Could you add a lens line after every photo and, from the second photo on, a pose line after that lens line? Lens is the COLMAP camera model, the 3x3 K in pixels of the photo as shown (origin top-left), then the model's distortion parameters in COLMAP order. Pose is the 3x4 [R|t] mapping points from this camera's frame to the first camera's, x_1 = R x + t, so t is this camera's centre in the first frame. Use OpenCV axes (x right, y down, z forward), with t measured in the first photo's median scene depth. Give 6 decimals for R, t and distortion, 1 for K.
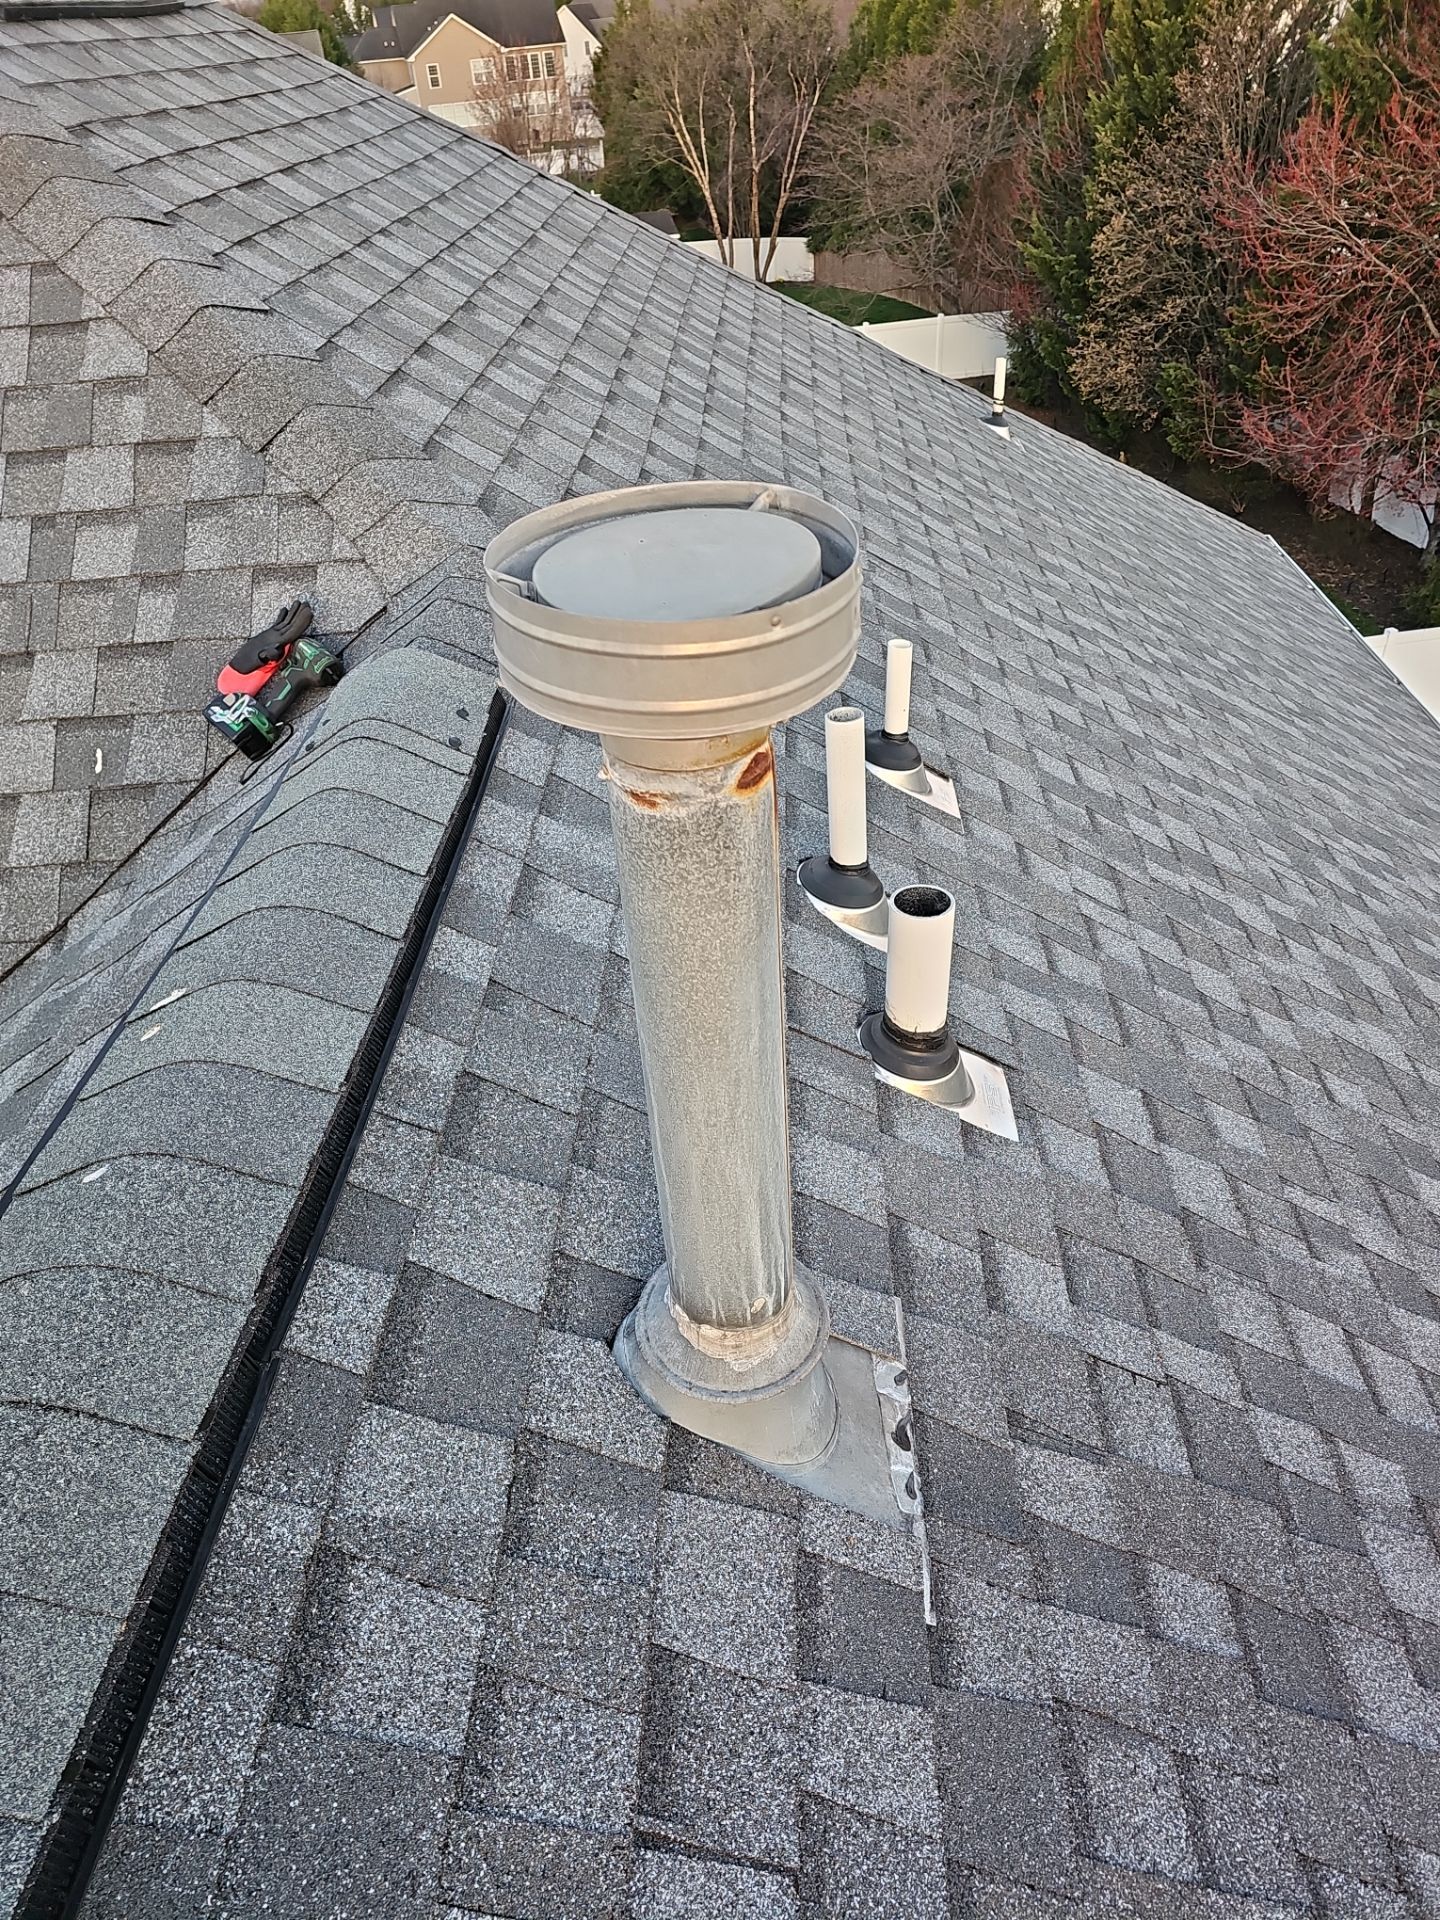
lens RADIAL K [[1260.9, 0, 717.2], [0, 1260.9, 959.7], [0, 0, 1]] dist [0.037942, -0.030106]
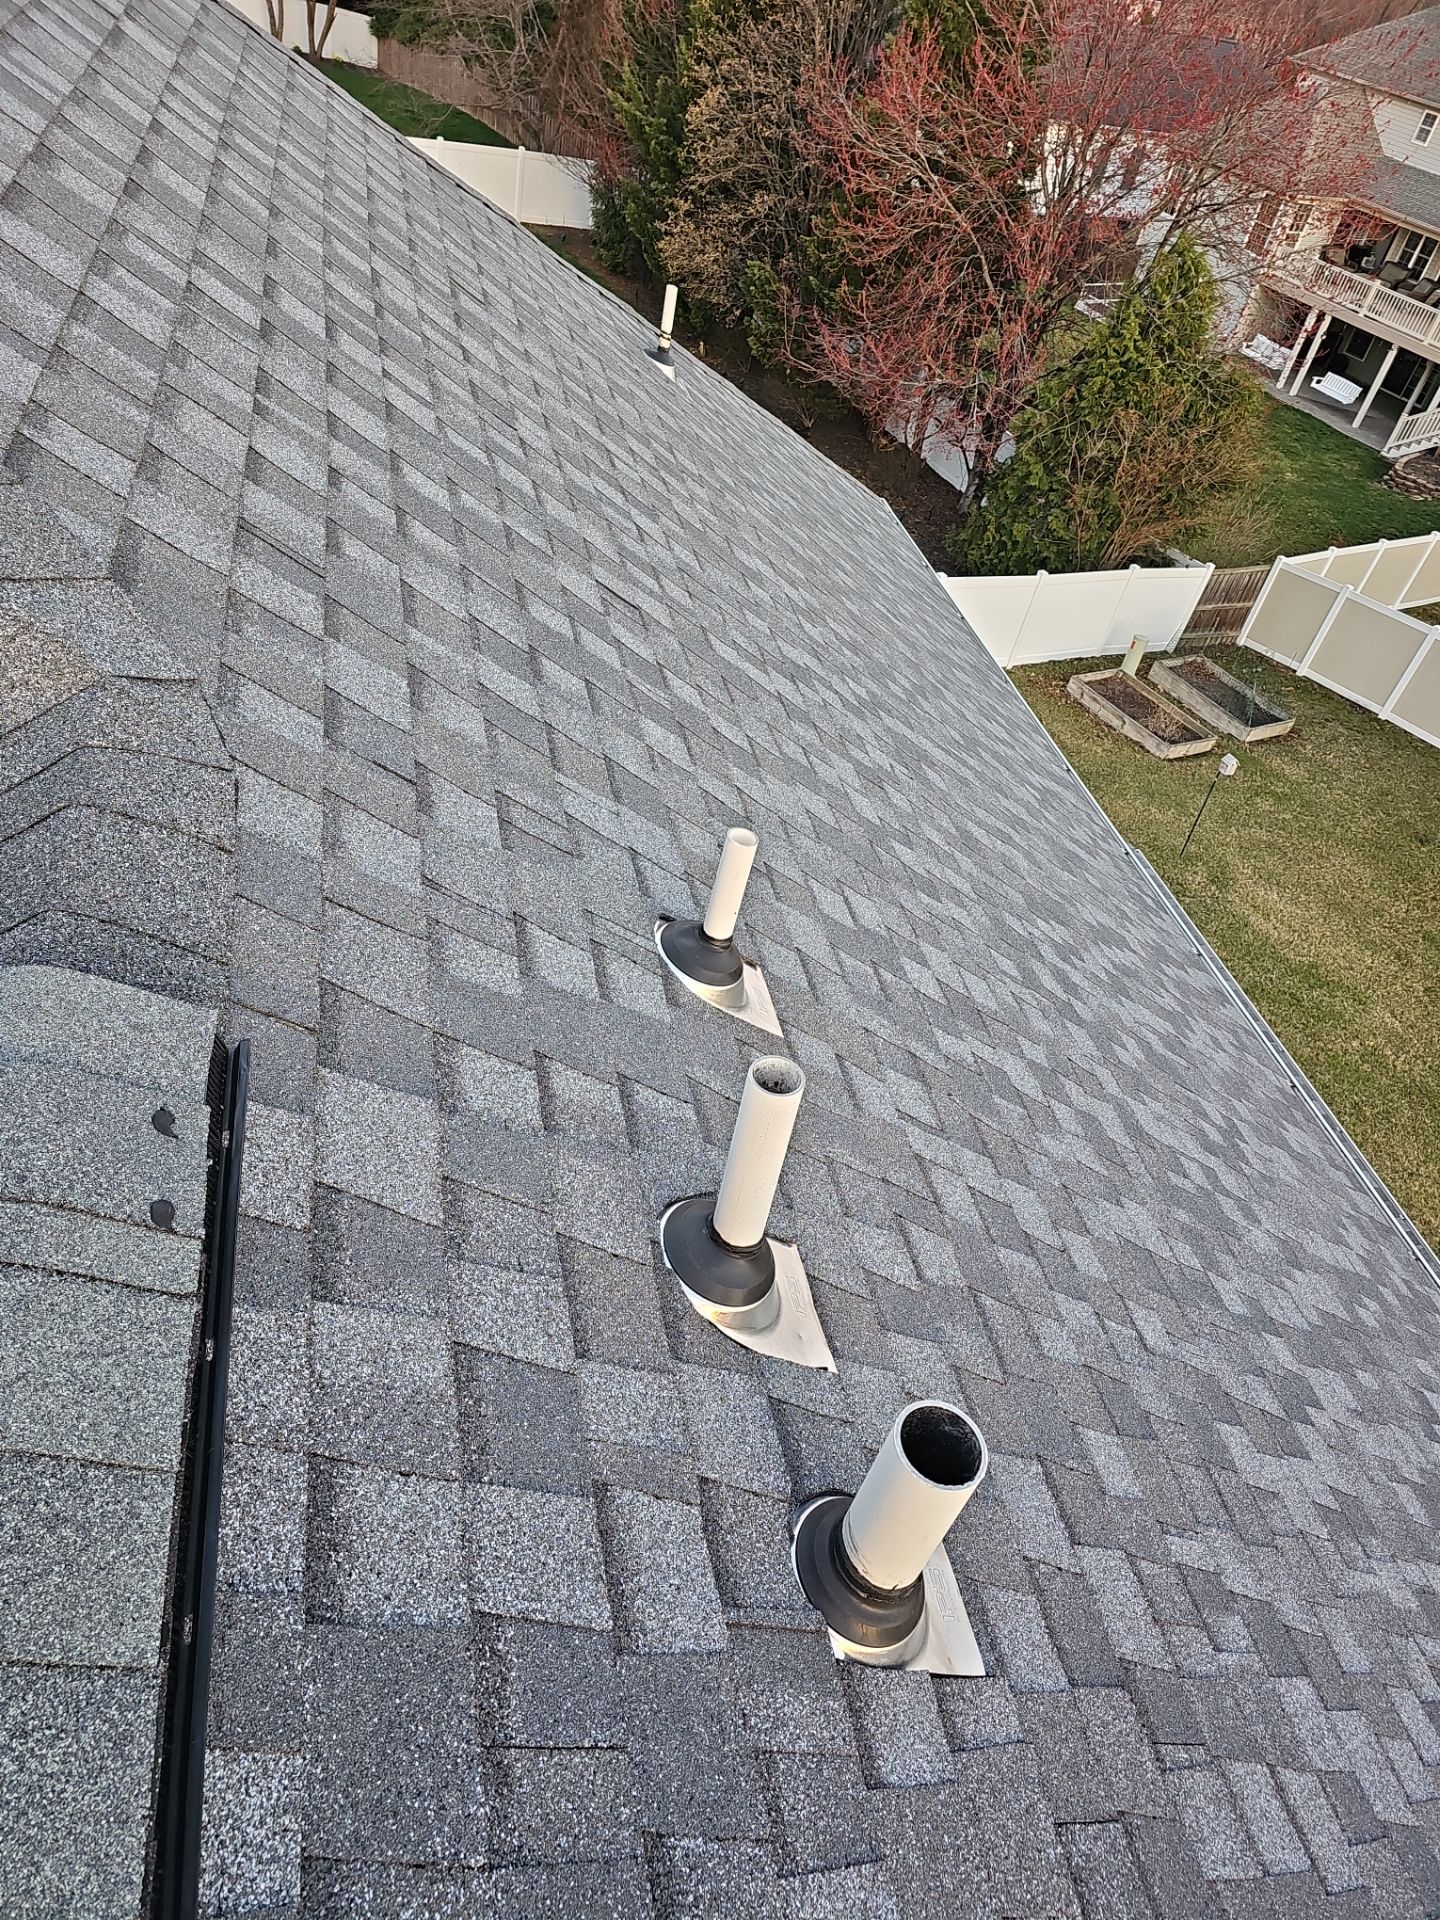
lens RADIAL K [[1260.9, 0, 723.2], [0, 1260.9, 970.2], [0, 0, 1]] dist [0.037942, -0.030106]
pose [[0.937291, 0.011559, 0.348357, -0.045427], [-0.049408, 0.993764, 0.099962, -0.089888], [-0.345029, -0.110905, 0.932017, 0.110384]]
